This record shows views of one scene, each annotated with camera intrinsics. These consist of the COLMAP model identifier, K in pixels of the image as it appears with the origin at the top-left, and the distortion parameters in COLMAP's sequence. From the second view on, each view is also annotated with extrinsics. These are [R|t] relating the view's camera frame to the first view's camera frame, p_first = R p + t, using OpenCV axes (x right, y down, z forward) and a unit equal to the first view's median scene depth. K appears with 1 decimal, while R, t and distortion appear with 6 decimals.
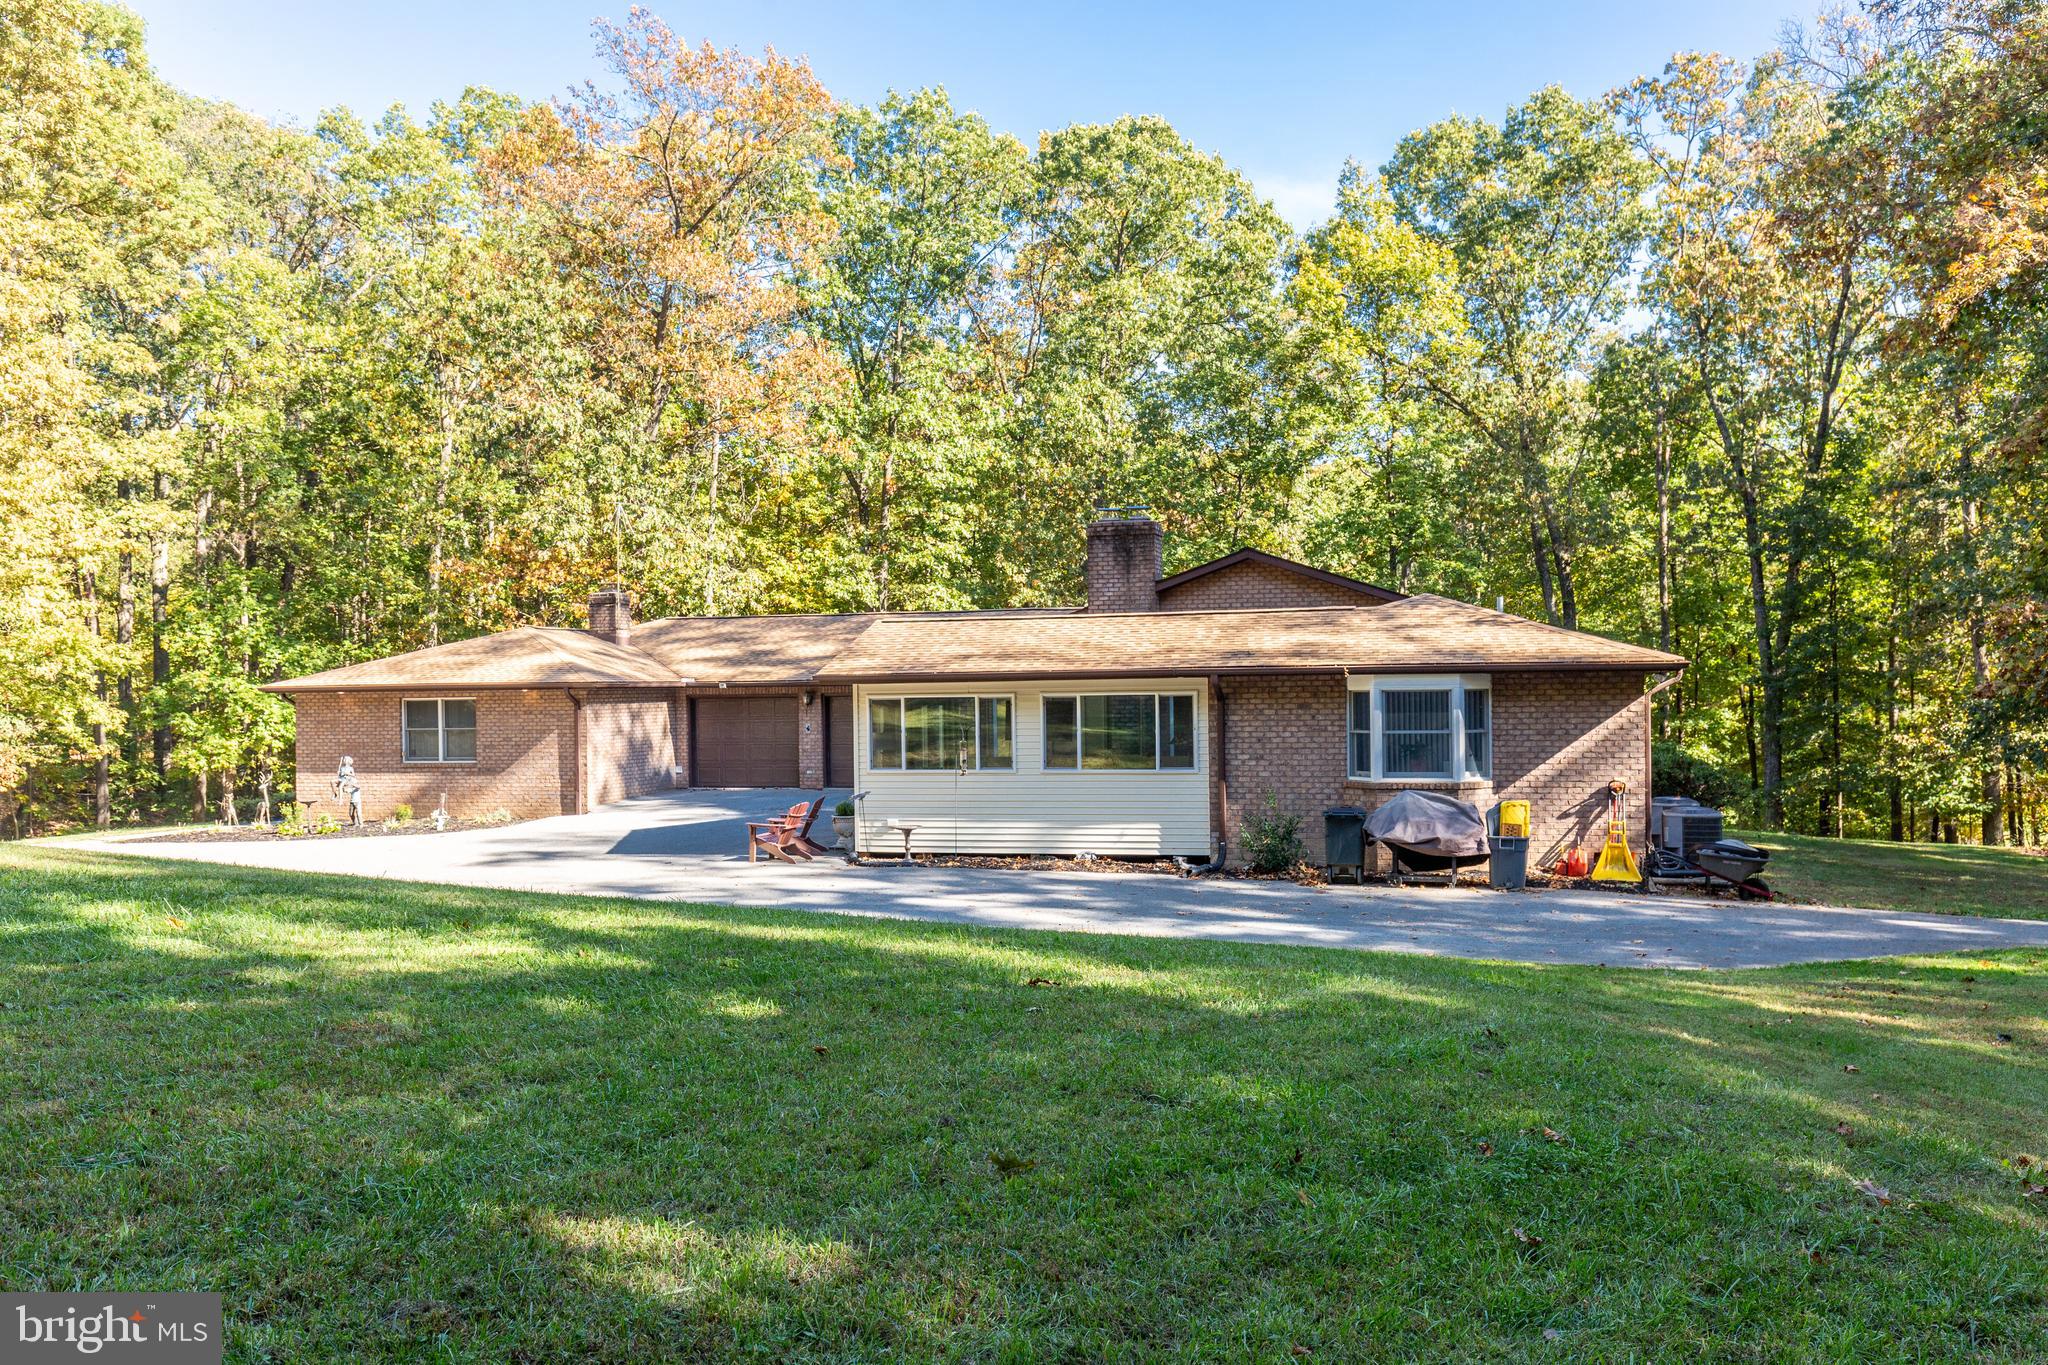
lens RADIAL K [[1736.5, 0, 1024.0], [0, 1736.5, 682.5], [0, 0, 1]] dist [-0.005371, 0.001113]
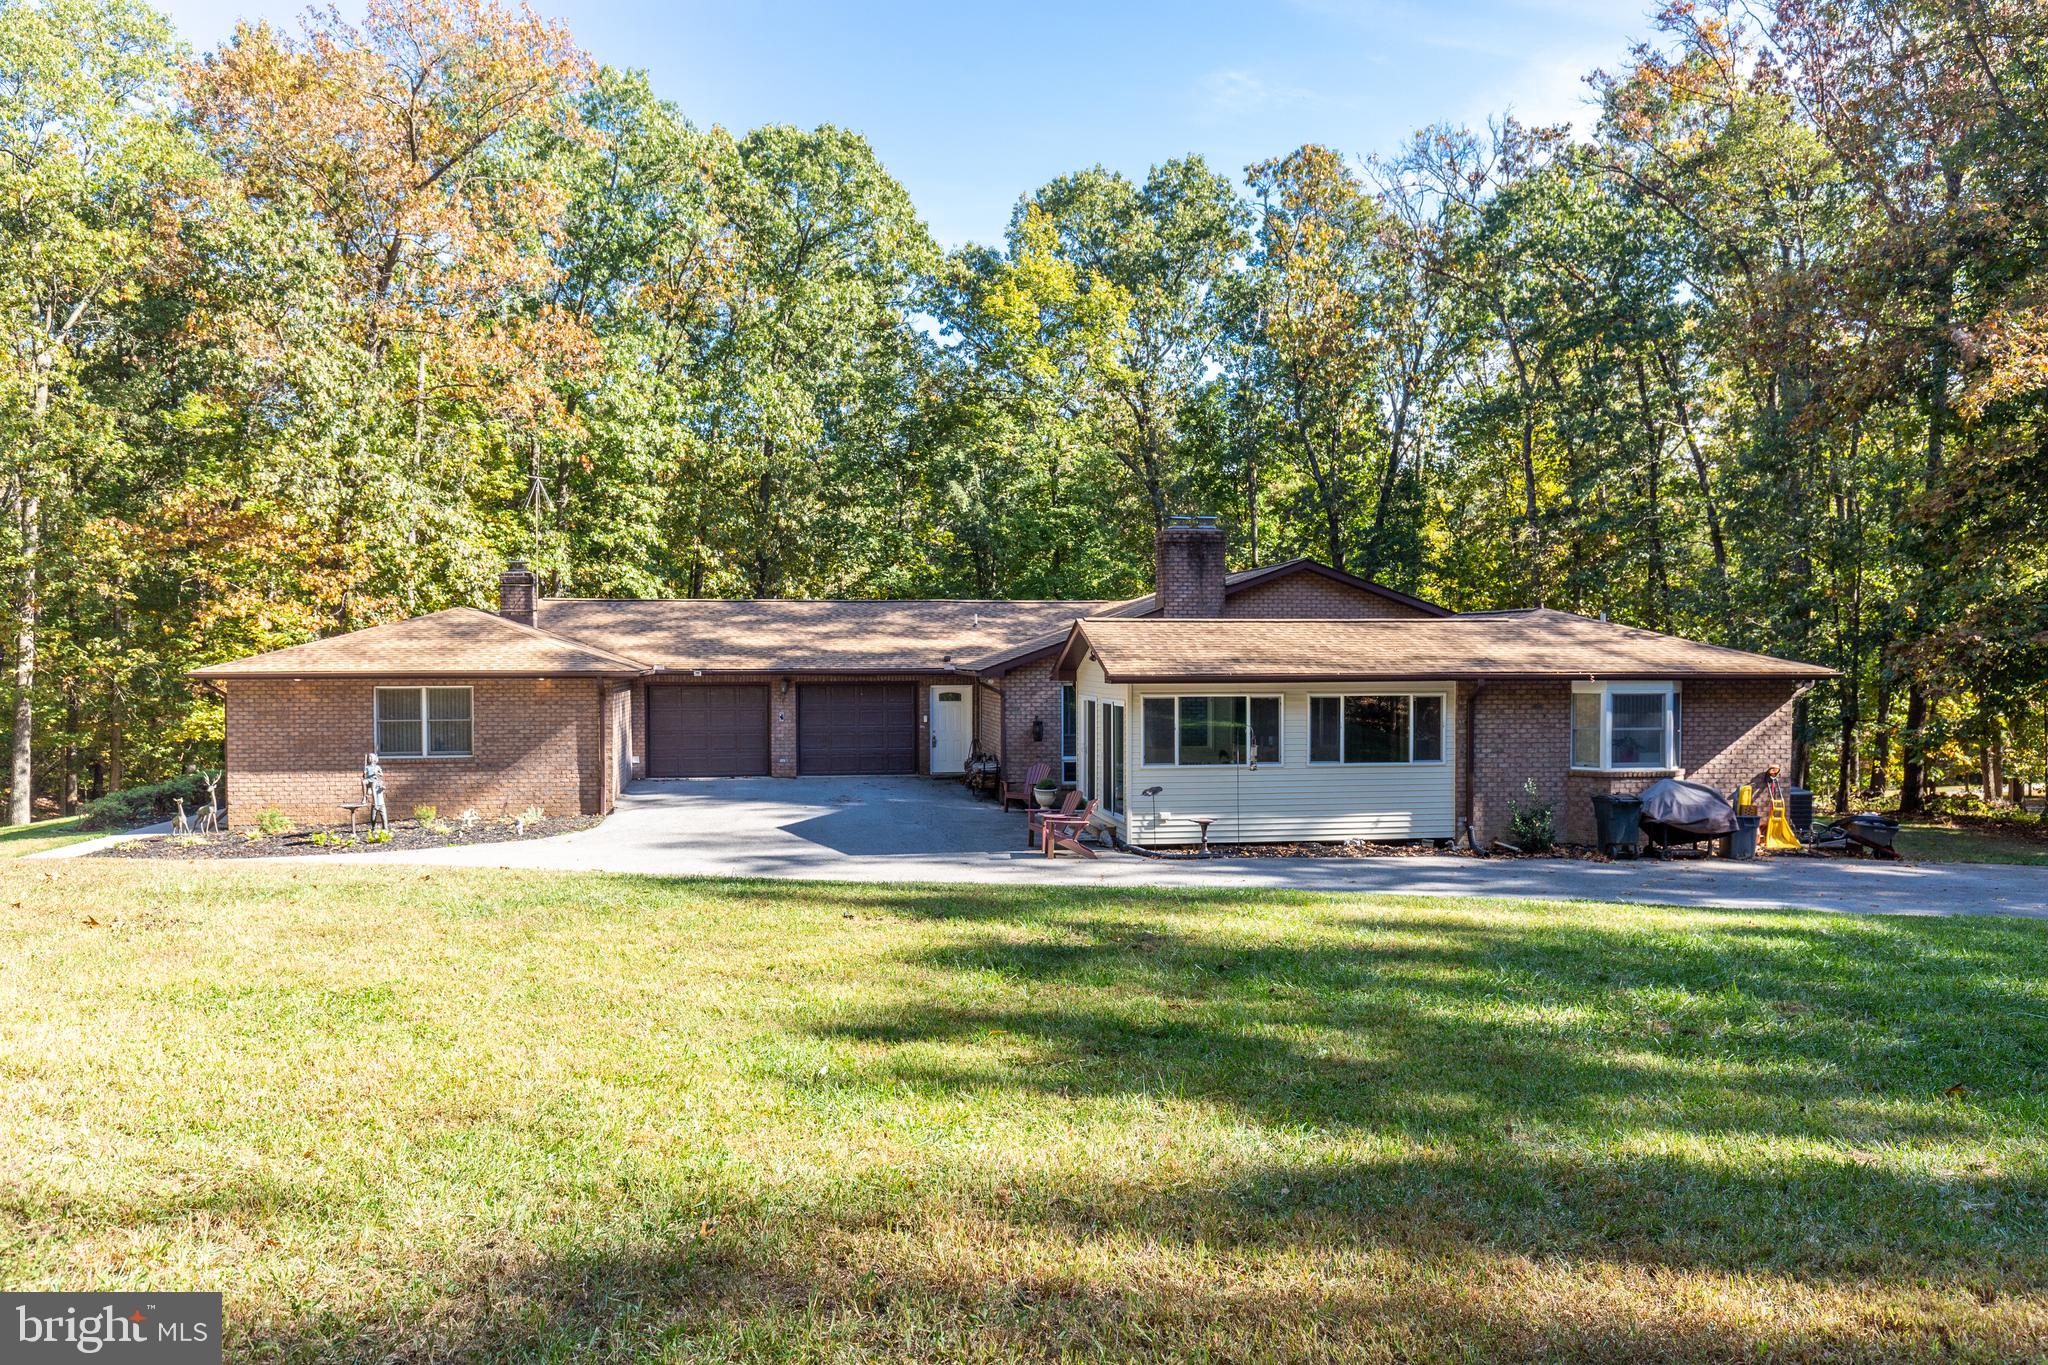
lens RADIAL K [[1589.8, 0, 1016.5], [0, 1589.8, 686.6], [0, 0, 1]] dist [-0.004387, 0.003361]
pose [[0.911736, 0.003068, 0.410764, -0.334308], [-0.011857, 0.999752, 0.018849, -0.008865], [-0.410604, -0.022056, 0.911547, 0.098682]]
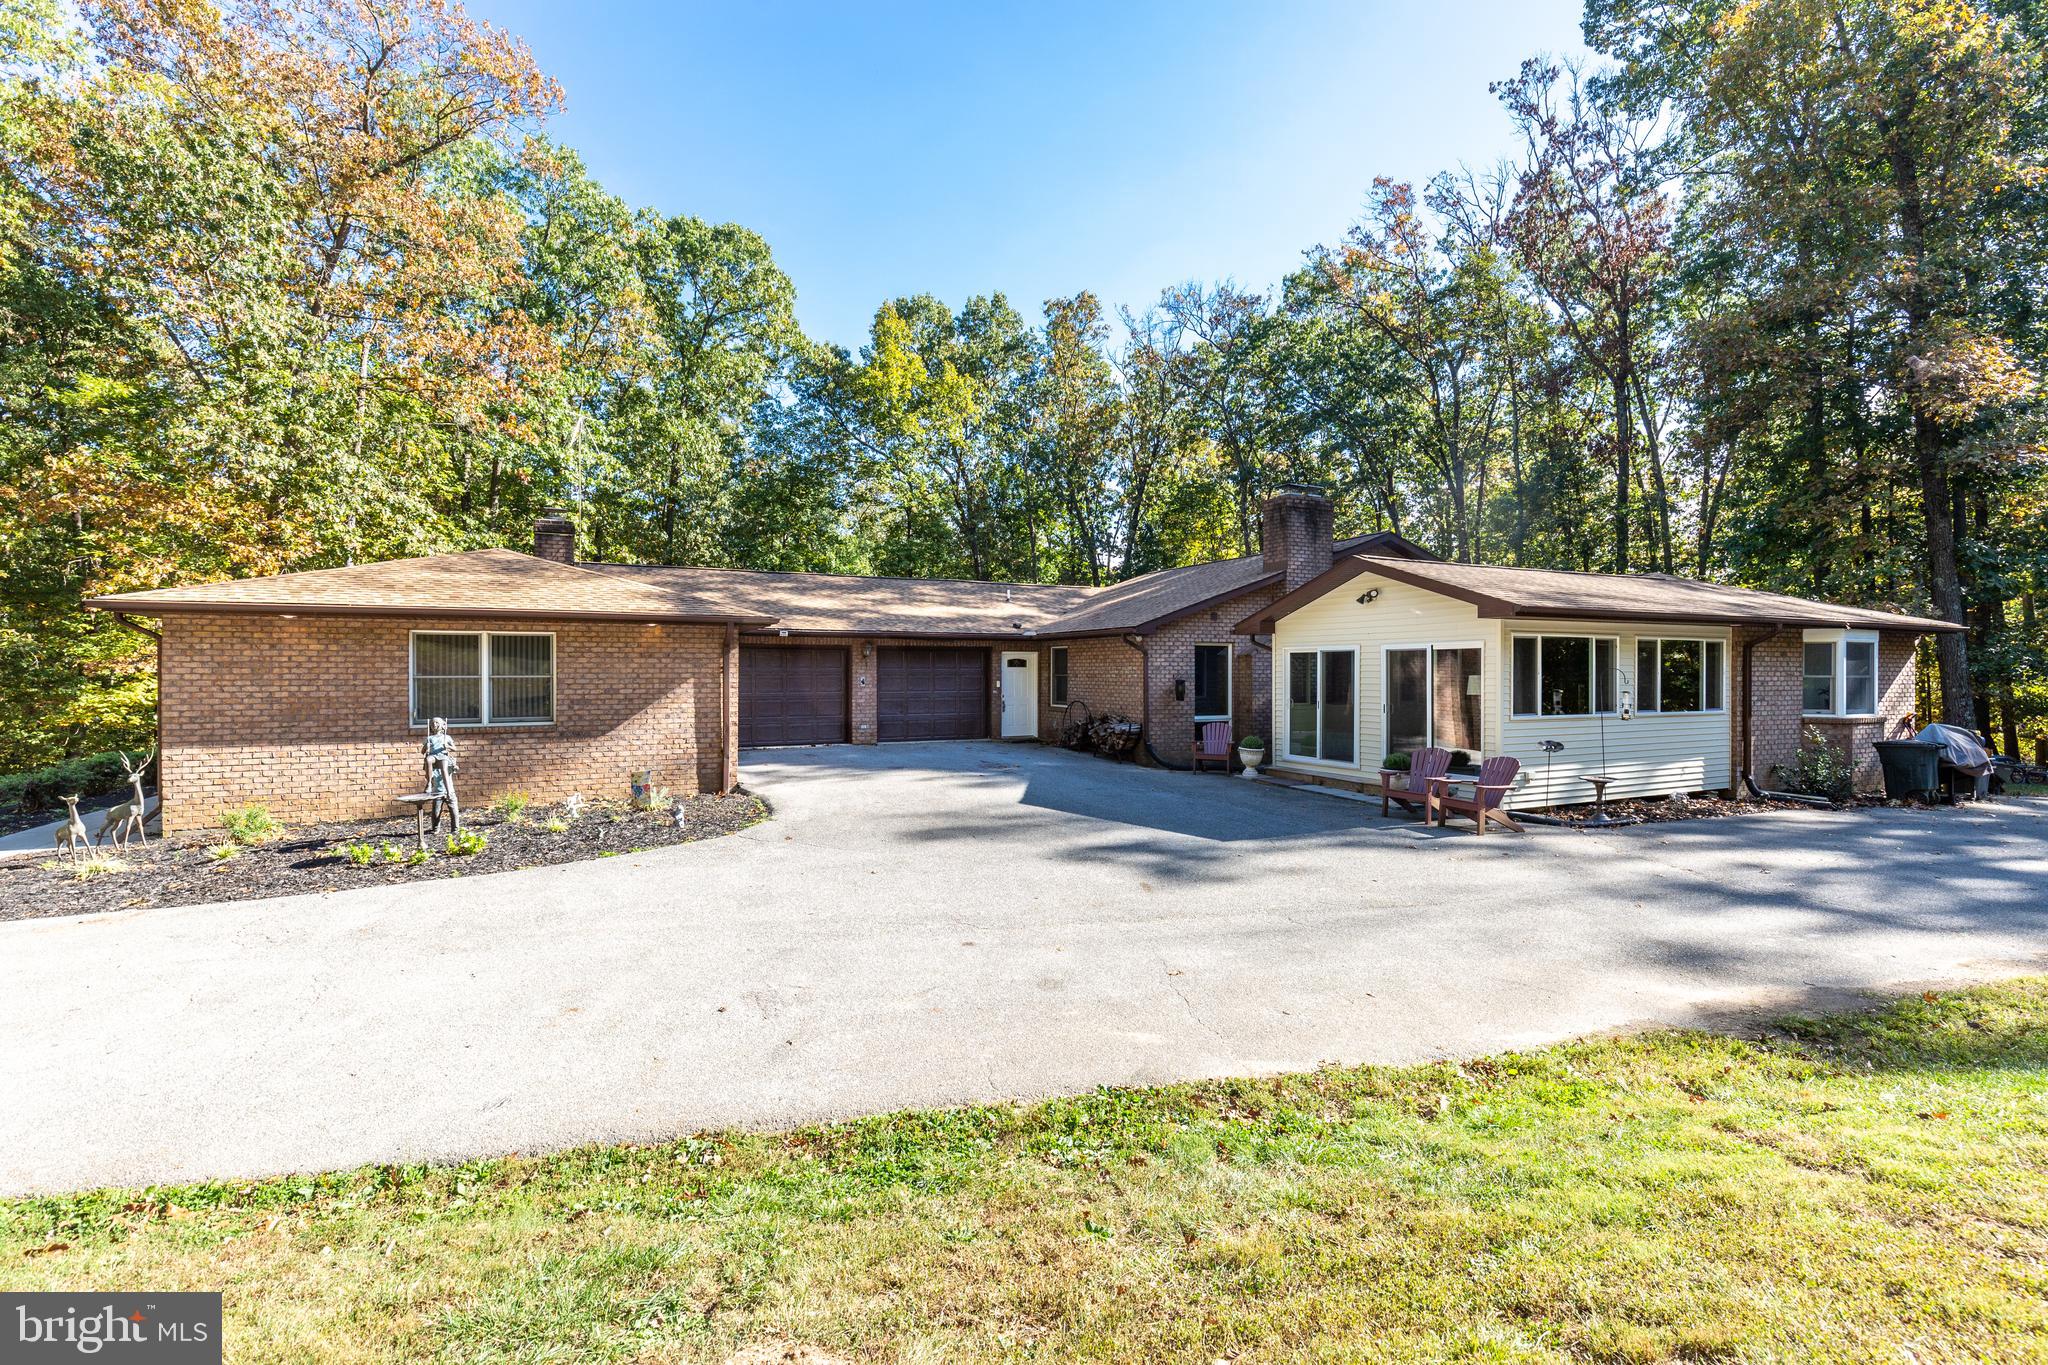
lens RADIAL K [[932.2, 0, 1018.1], [0, 932.2, 675.0], [0, 0, 1]] dist [0.001660, 0.000297]
pose [[0.741069, 0.013157, 0.671300, -0.361463], [-0.013537, 0.999898, -0.004652, 0.021125], [-0.671293, -0.005640, 0.741171, 0.496916]]
